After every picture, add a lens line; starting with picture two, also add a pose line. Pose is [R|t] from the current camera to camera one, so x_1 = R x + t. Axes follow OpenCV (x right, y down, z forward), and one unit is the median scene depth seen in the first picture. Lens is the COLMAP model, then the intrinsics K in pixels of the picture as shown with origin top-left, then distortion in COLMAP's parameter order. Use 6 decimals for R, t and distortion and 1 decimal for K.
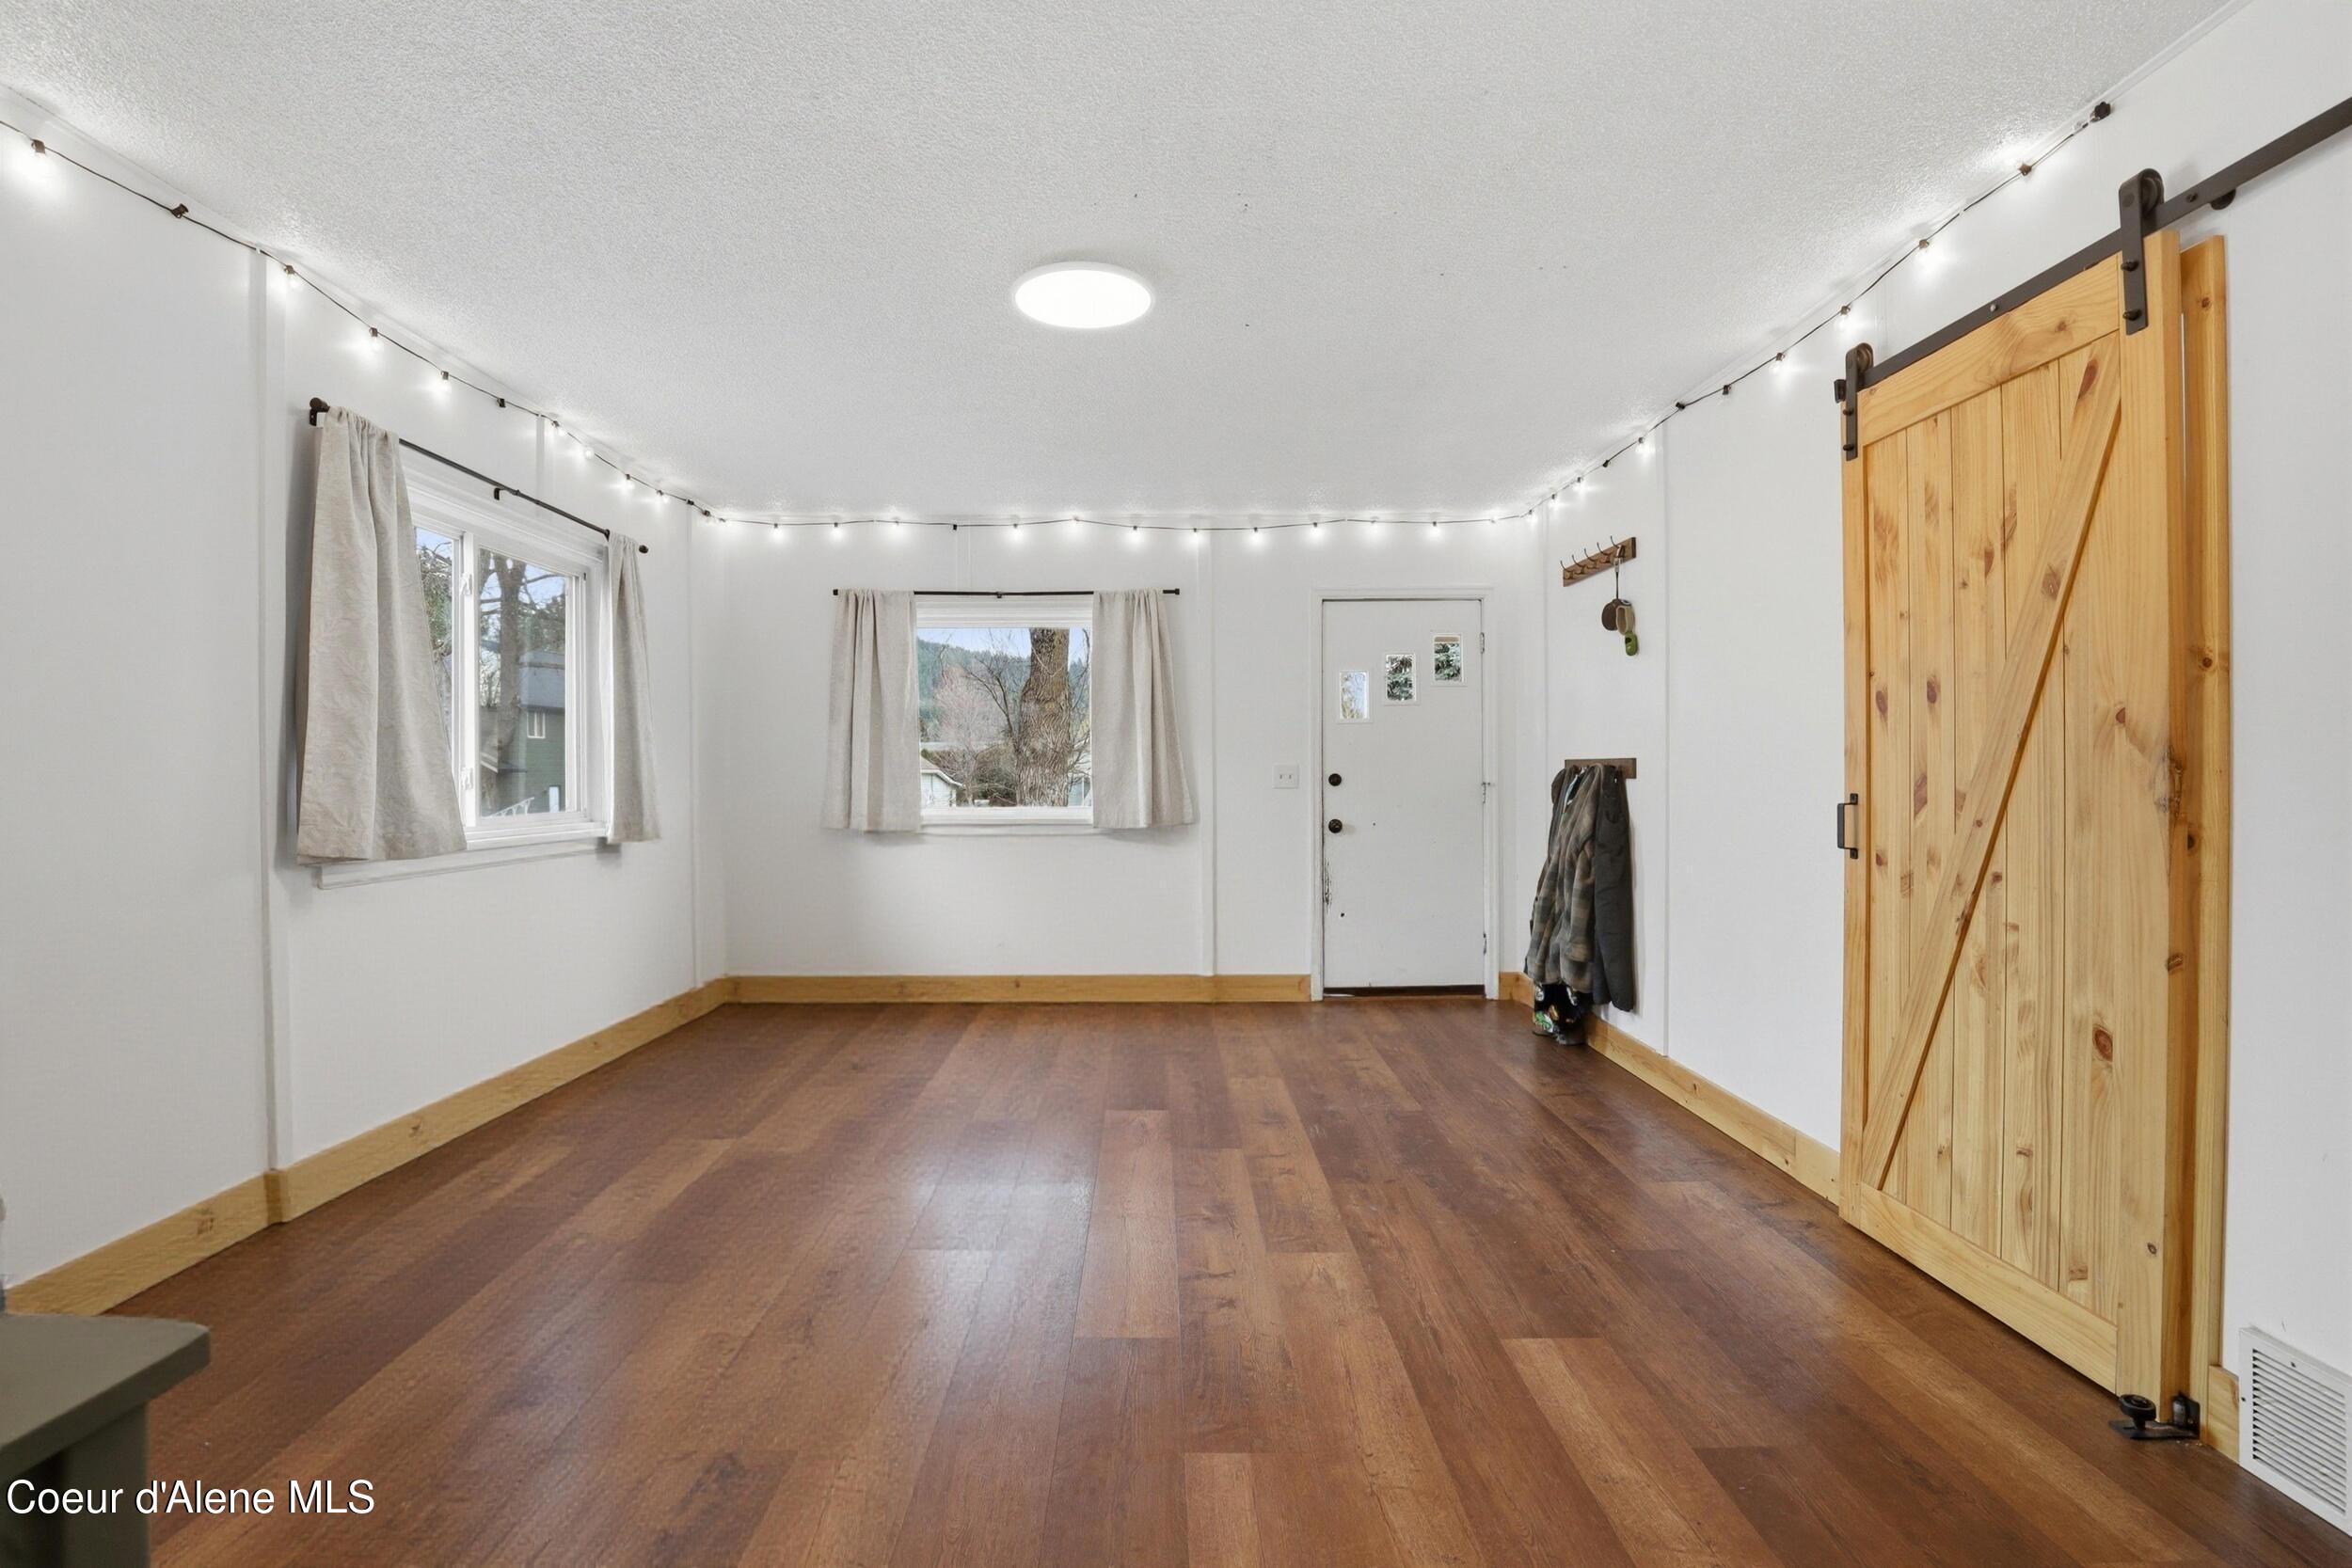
lens RADIAL K [[1074.4, 0, 1163.6], [0, 1074.4, 787.1], [0, 0, 1]] dist [-0.037637, 0.007431]
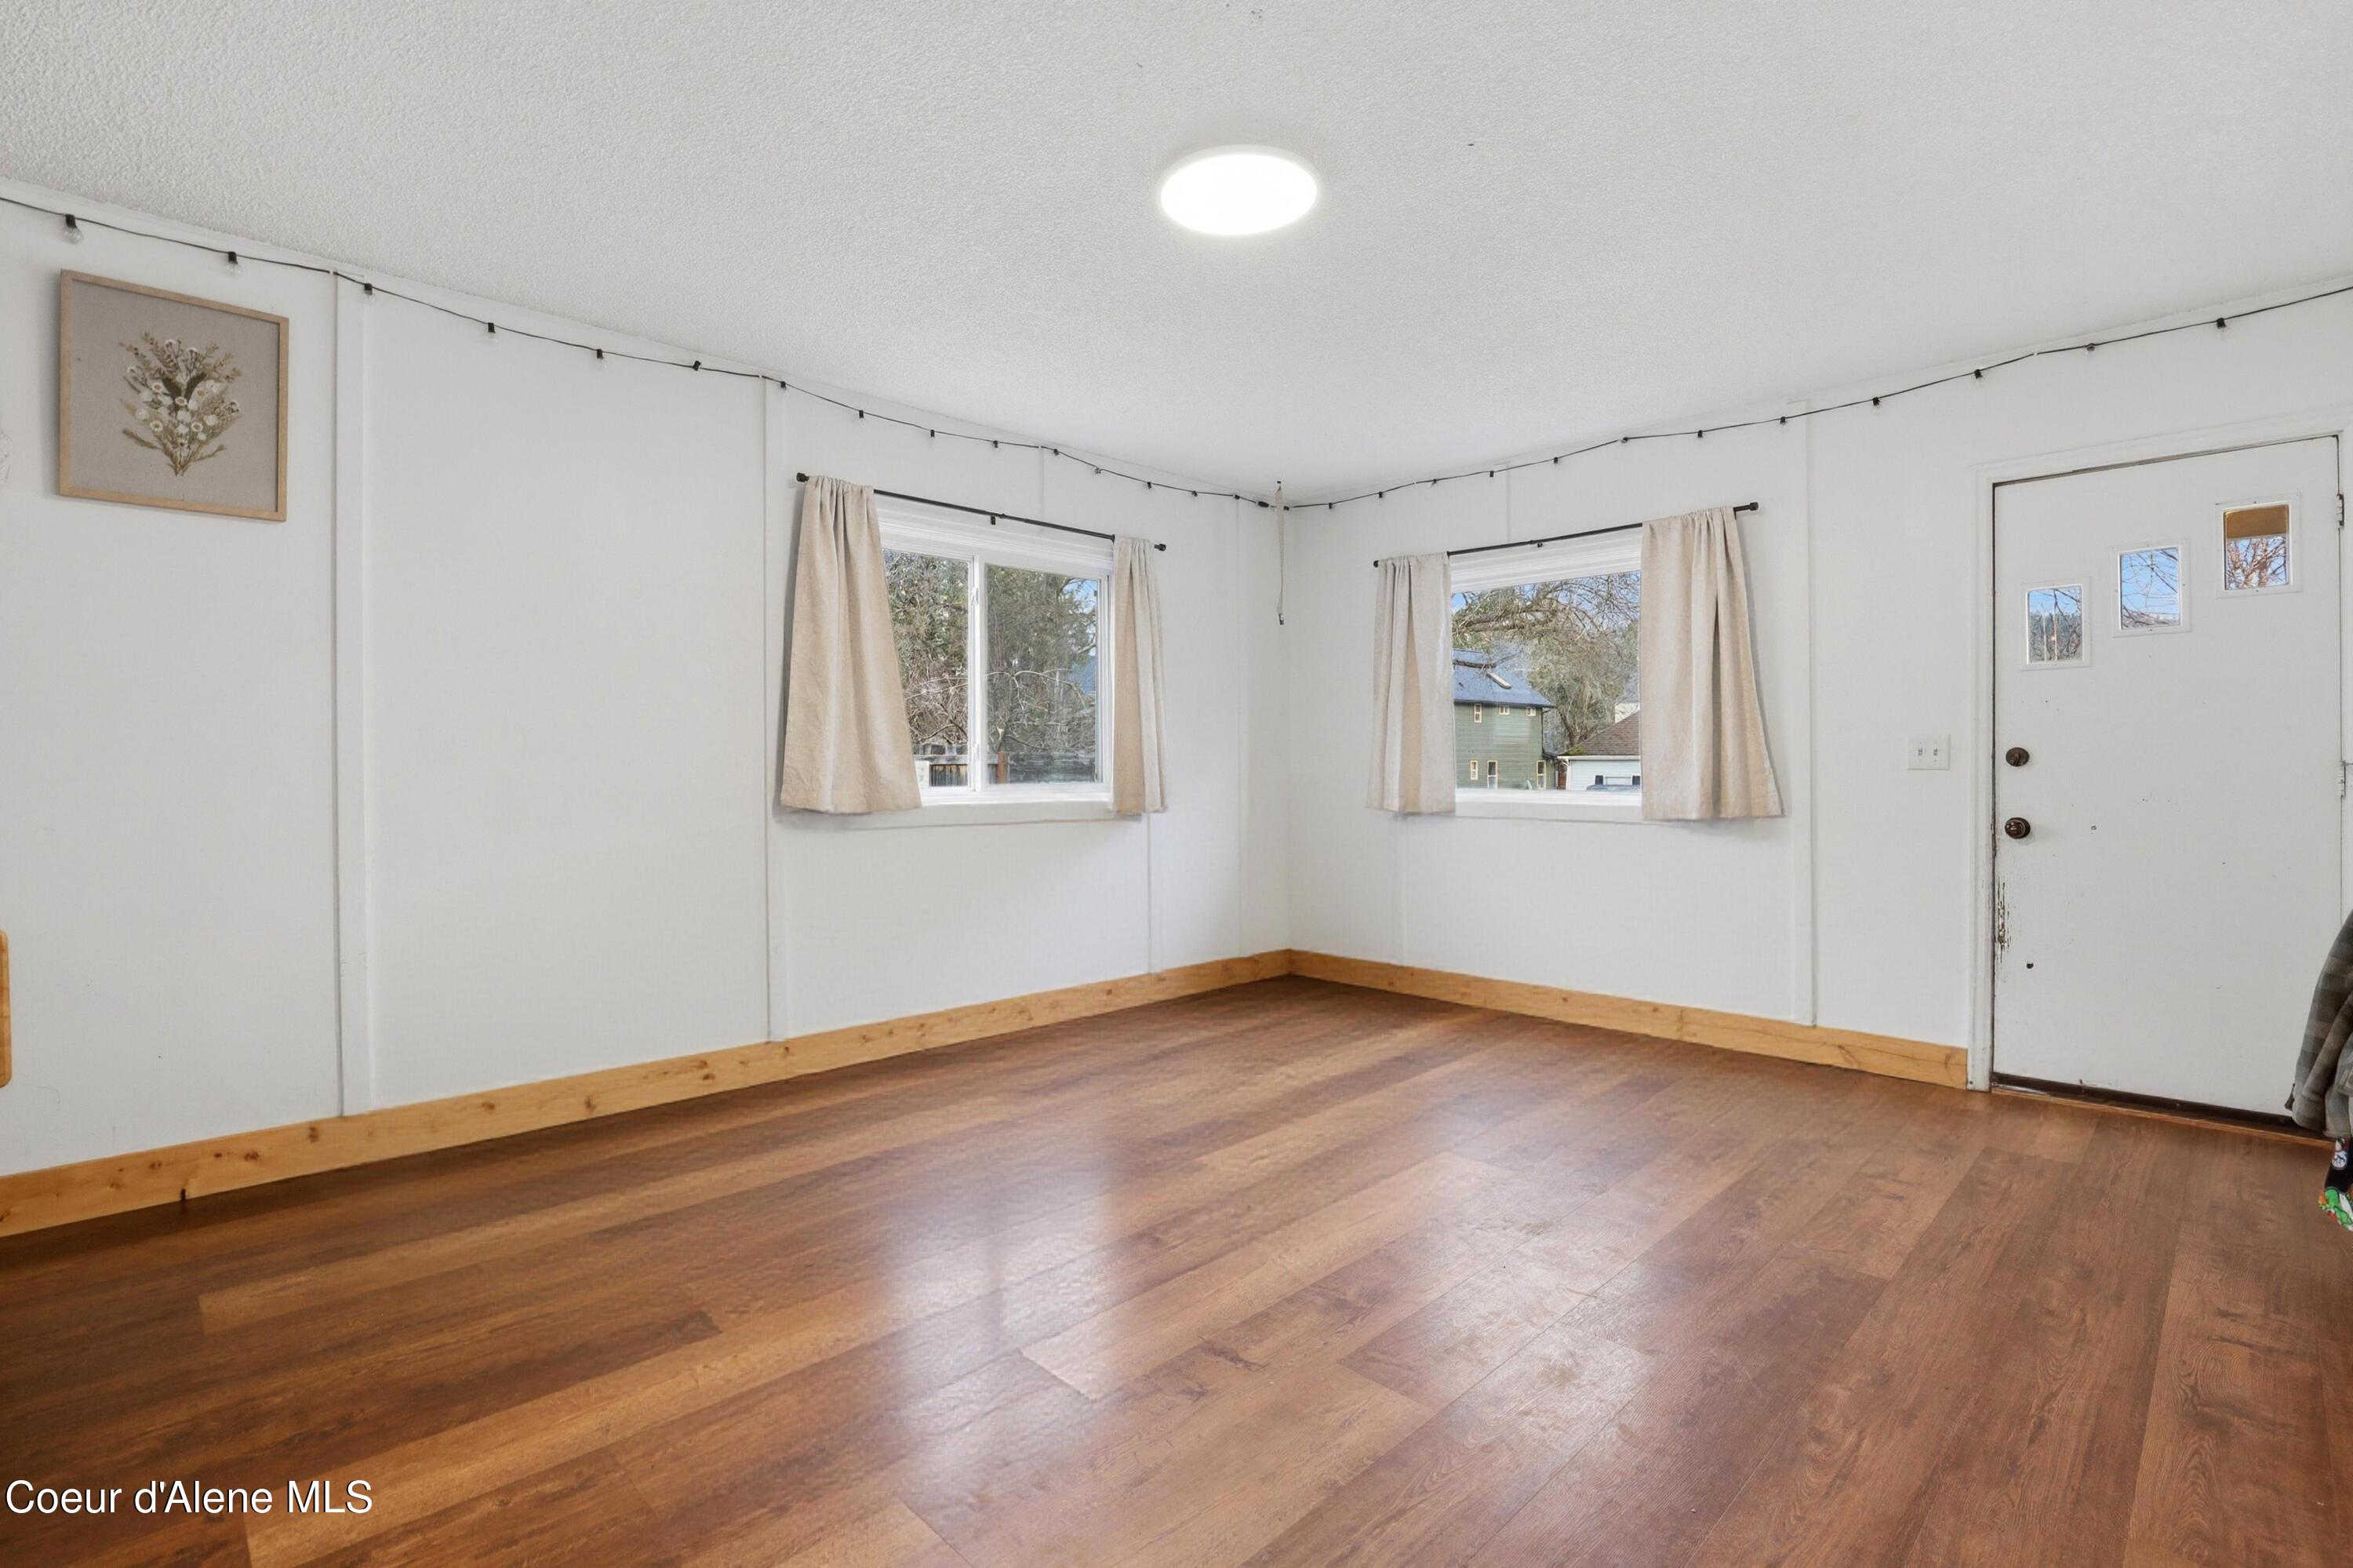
lens RADIAL K [[1094.1, 0, 1168.3], [0, 1094.1, 775.1], [0, 0, 1]] dist [-0.037166, 0.008231]
pose [[0.694517, 0.009263, -0.719416, 0.346915], [-0.009512, 0.999948, 0.003692, 0.008645], [0.719413, 0.004279, 0.694569, 0.229393]]
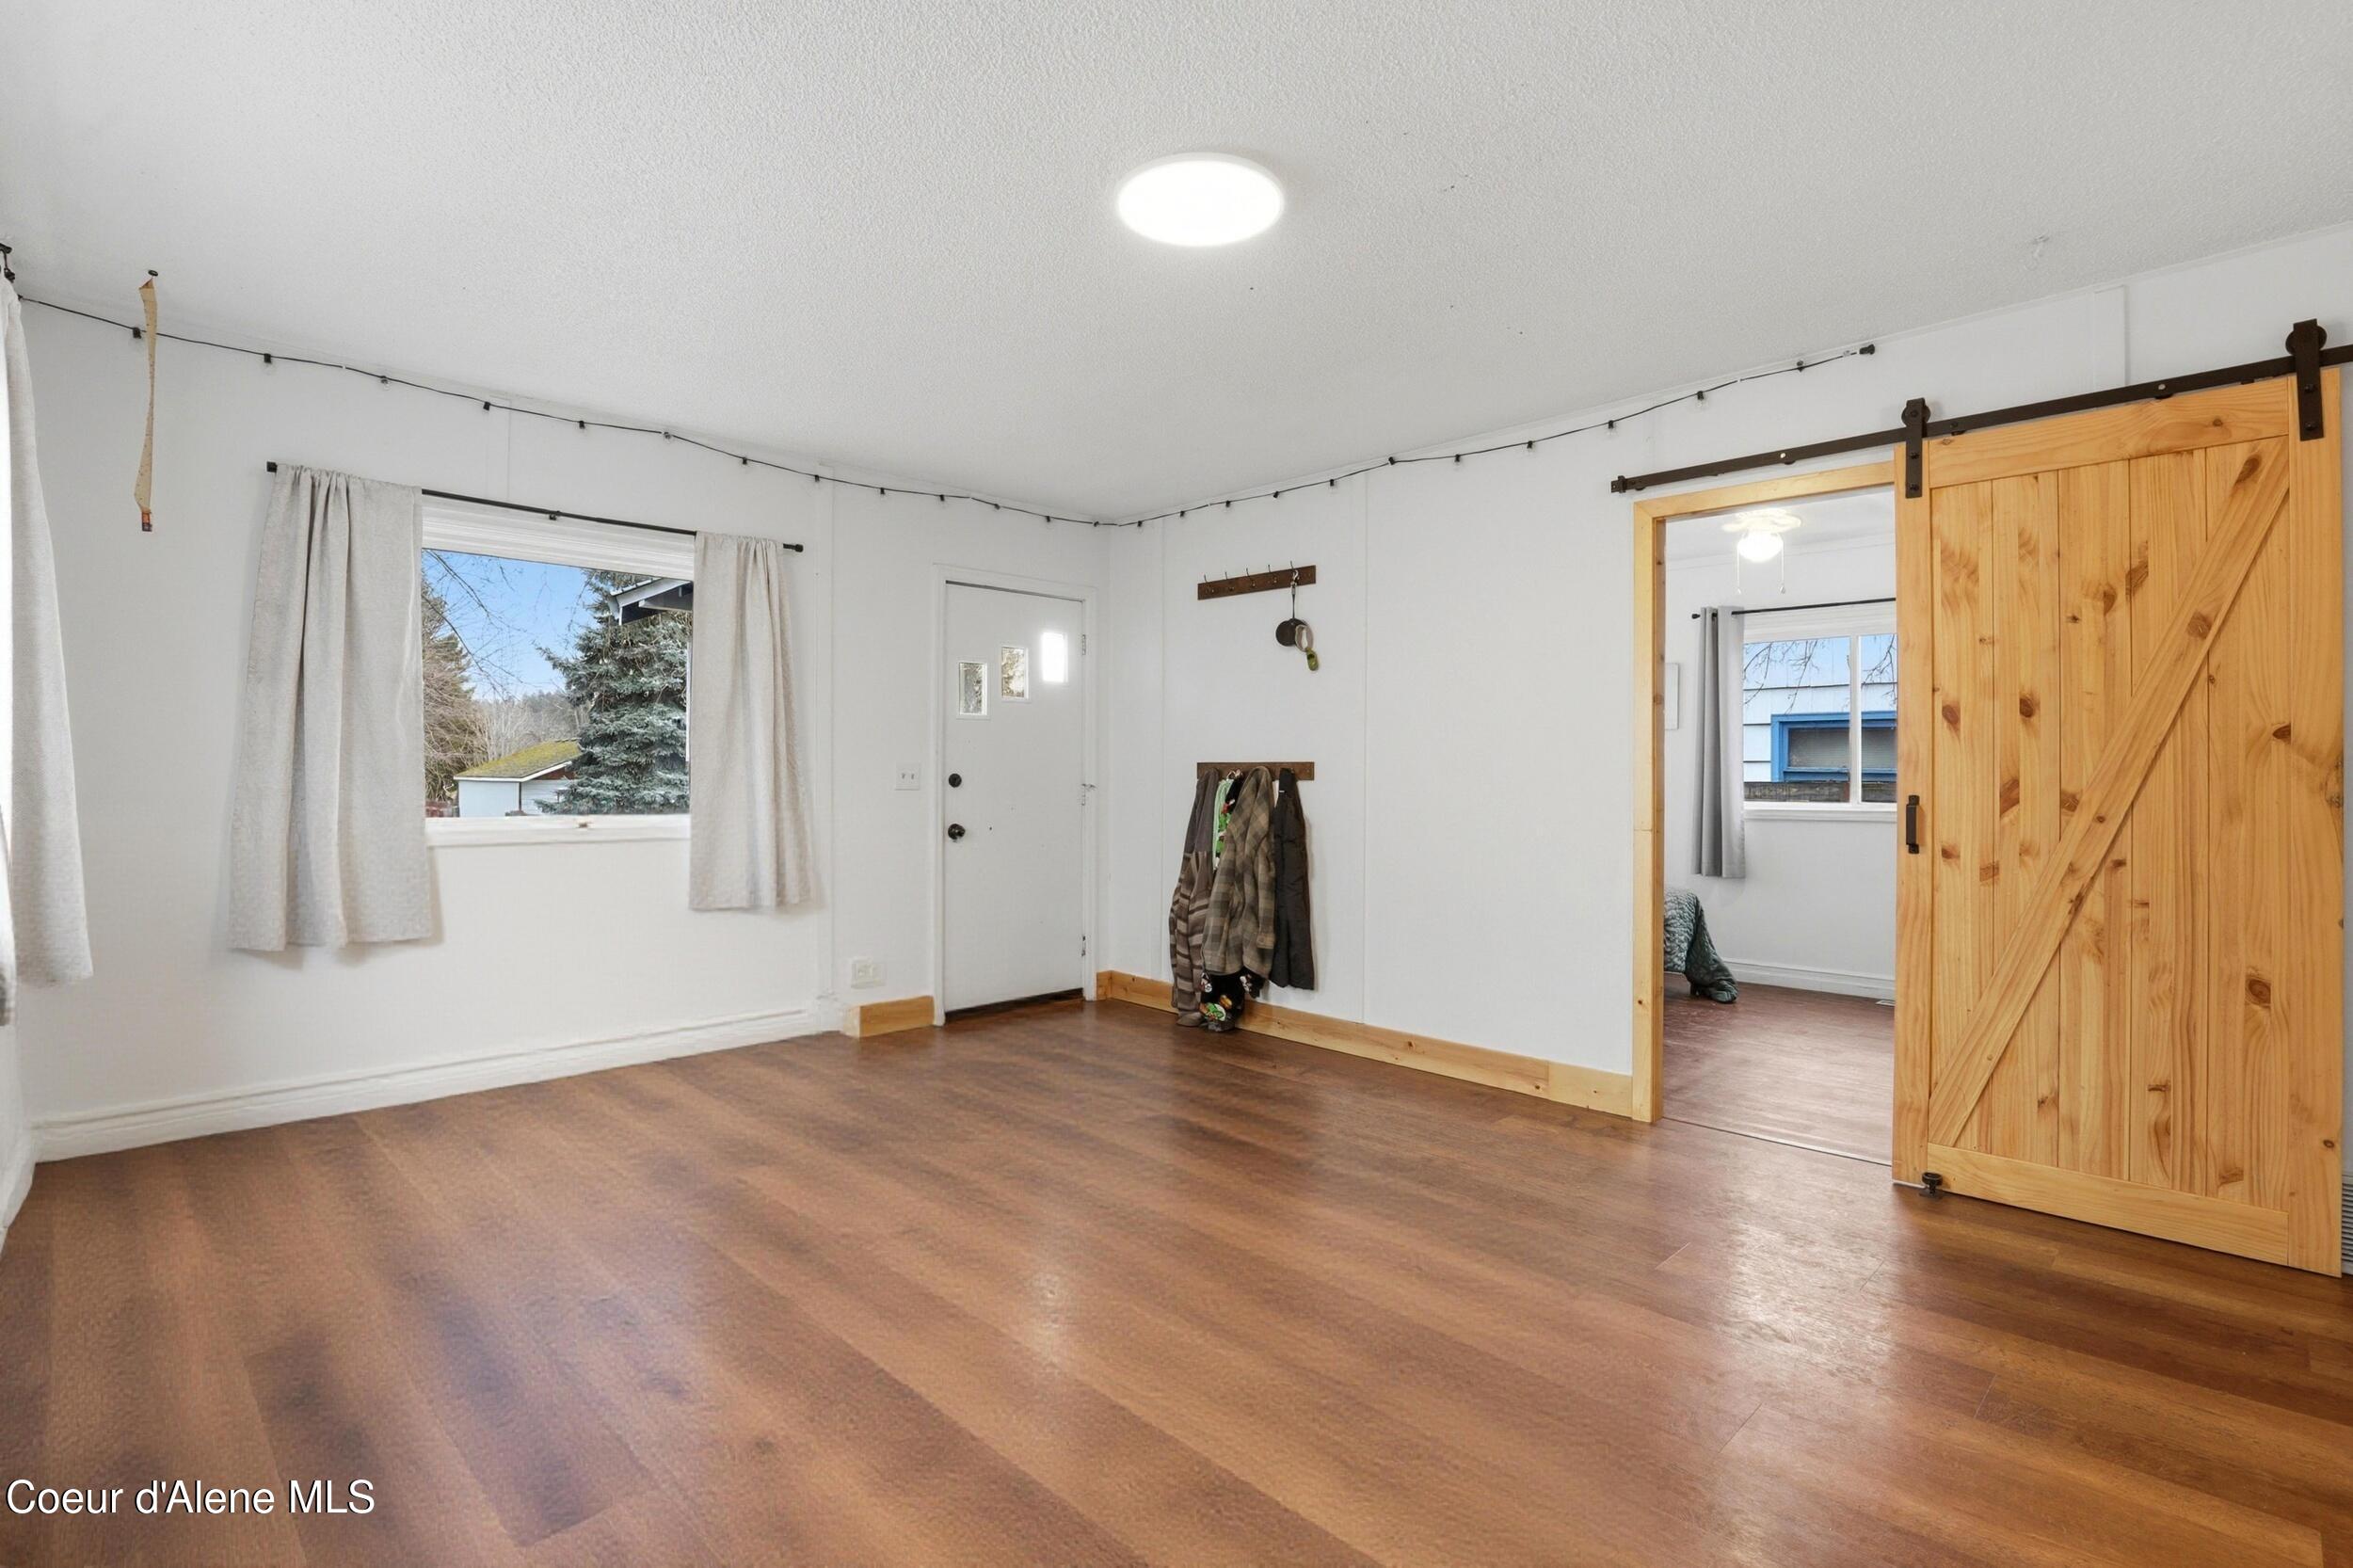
lens RADIAL K [[1094.1, 0, 1168.3], [0, 1094.1, 775.1], [0, 0, 1]] dist [-0.037166, 0.008231]
pose [[0.719999, 0.004544, 0.693961, -0.451495], [0.002407, 0.999956, -0.009044, -0.002834], [-0.693971, 0.008182, 0.719956, 0.272756]]
